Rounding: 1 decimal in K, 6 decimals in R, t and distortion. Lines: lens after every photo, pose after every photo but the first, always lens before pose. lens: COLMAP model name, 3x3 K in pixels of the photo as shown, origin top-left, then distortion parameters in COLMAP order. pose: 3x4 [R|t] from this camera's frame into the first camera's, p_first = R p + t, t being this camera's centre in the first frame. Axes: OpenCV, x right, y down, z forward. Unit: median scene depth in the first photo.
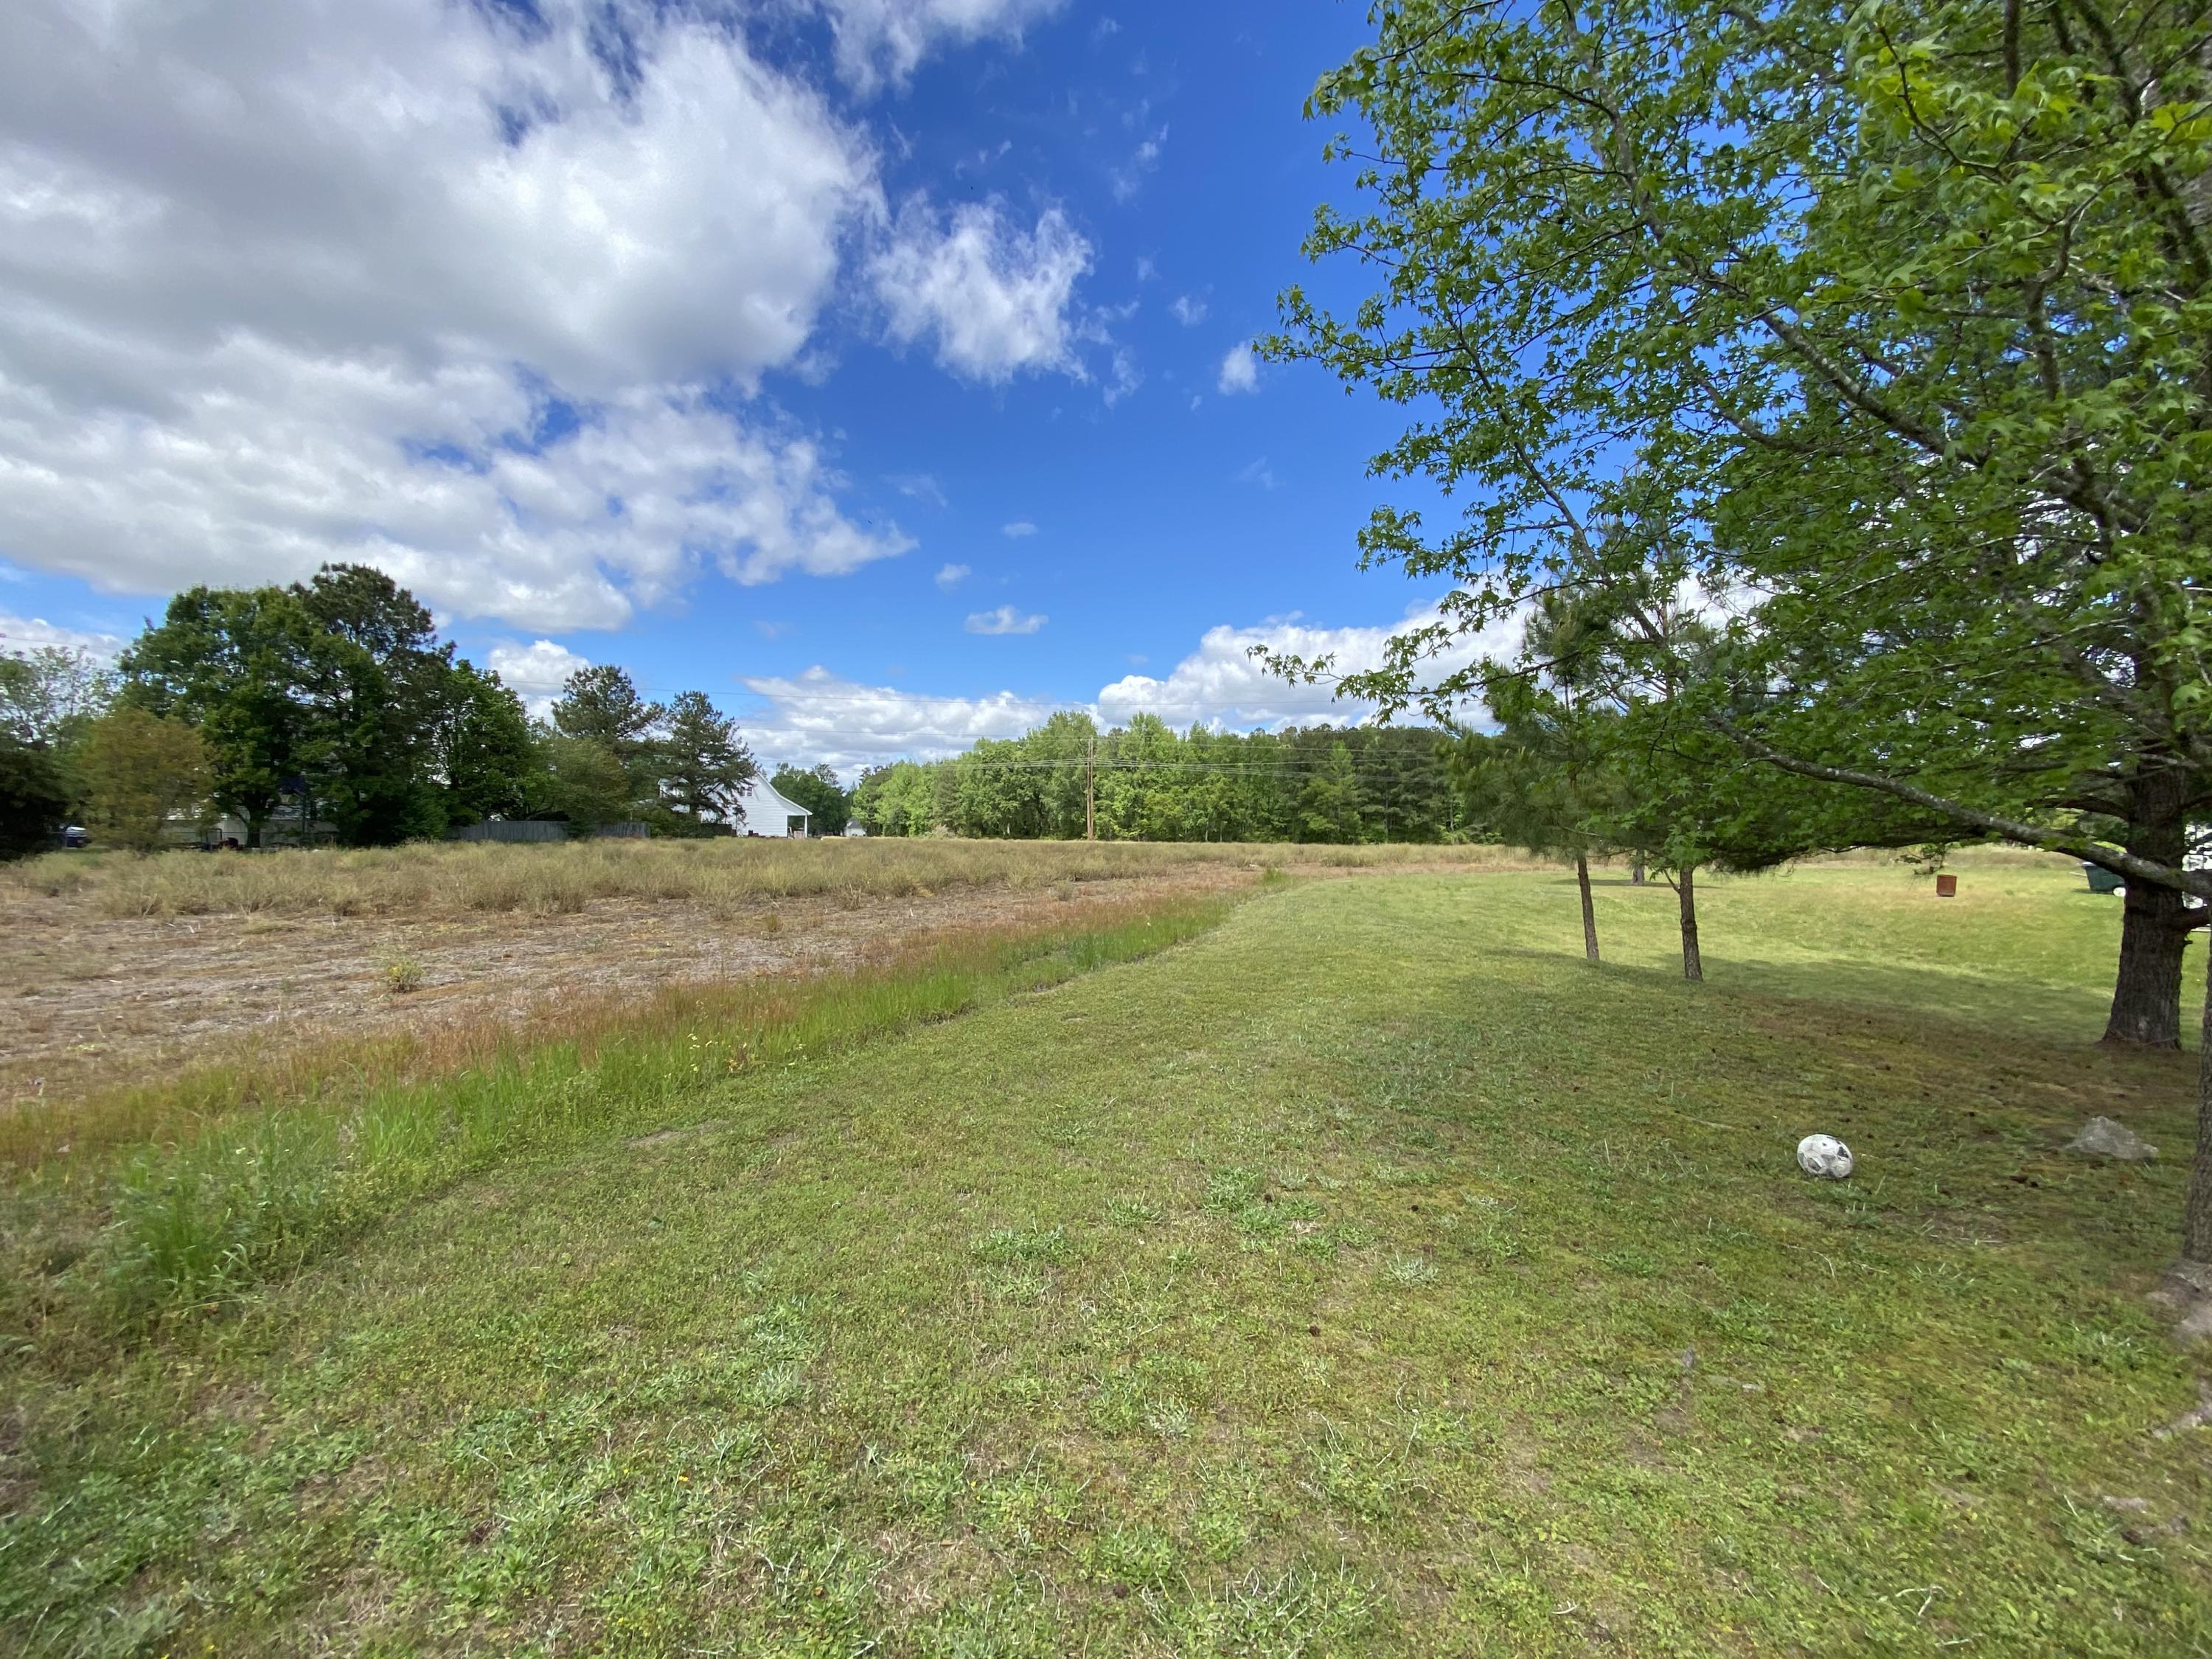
lens RADIAL K [[881.4, 0, 1105.7], [0, 881.4, 850.4], [0, 0, 1]] dist [-0.039963, -0.000300]
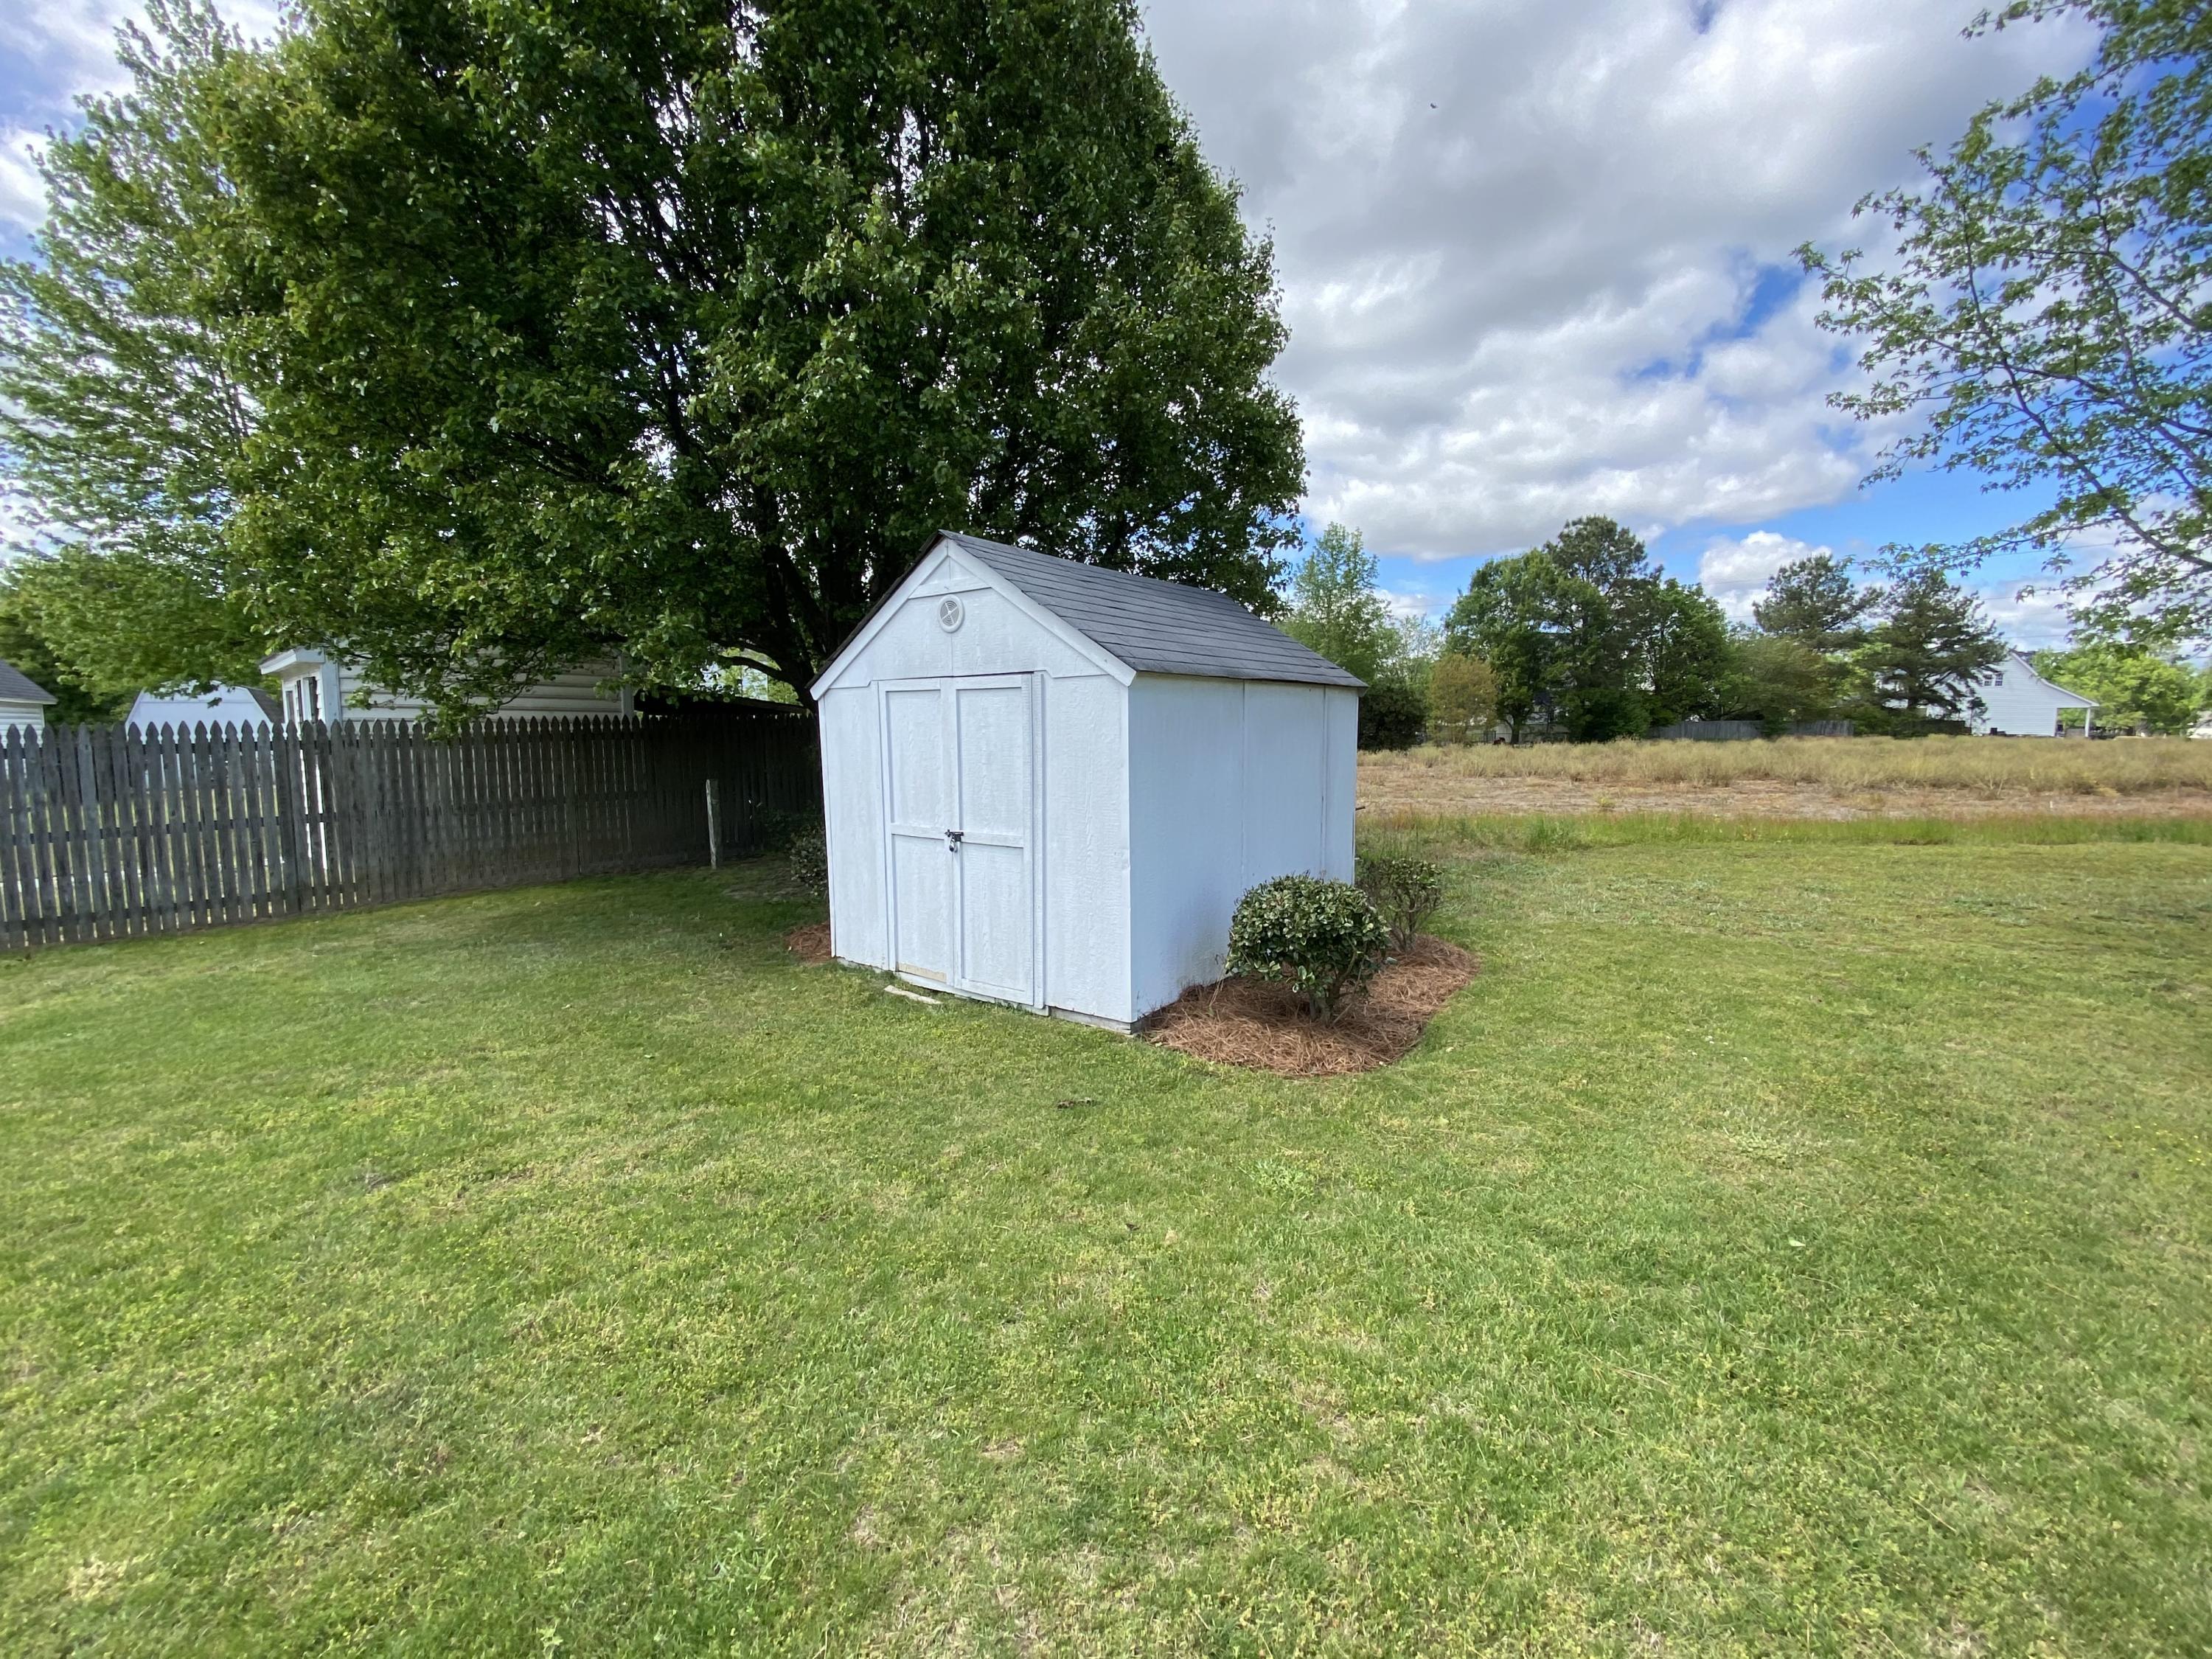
lens RADIAL K [[881.4, 0, 1098.5], [0, 881.4, 837.4], [0, 0, 1]] dist [-0.039963, -0.000300]
pose [[0.347218, 0.093408, -0.933121, 0.061901], [-0.002772, 0.995125, 0.098583, 0.005105], [0.937780, -0.031643, 0.345784, -0.081427]]
